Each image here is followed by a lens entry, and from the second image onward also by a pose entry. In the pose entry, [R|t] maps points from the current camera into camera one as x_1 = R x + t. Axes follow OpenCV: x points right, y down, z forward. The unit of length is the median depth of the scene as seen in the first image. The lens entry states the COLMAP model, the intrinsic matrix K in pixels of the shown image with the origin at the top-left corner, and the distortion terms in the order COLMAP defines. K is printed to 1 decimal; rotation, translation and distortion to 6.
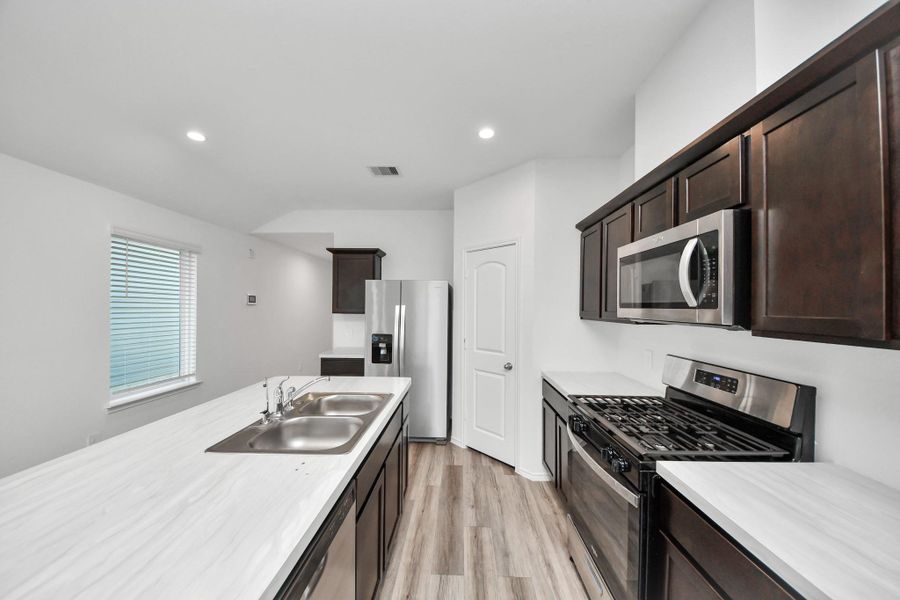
lens RADIAL K [[322.6, 0, 448.7], [0, 322.6, 306.0], [0, 0, 1]] dist [0.023521, -0.017124]
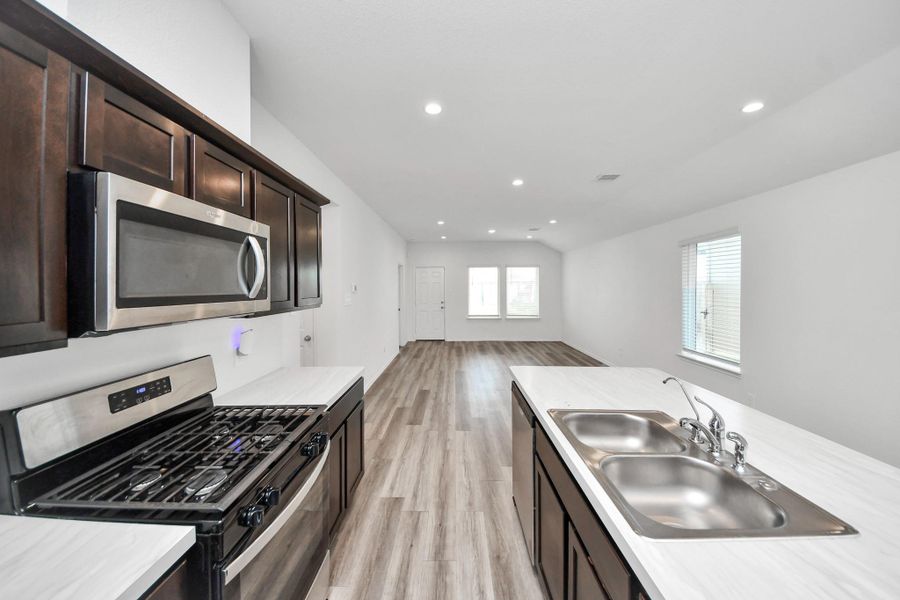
lens RADIAL K [[328.4, 0, 449.0], [0, 328.4, 286.9], [0, 0, 1]] dist [-0.000469, -0.000377]
pose [[-0.999687, -0.006636, -0.024109, 0.056719], [-0.006760, 0.999964, 0.005085, -0.023397], [0.024074, 0.005246, -0.999696, 1.077598]]
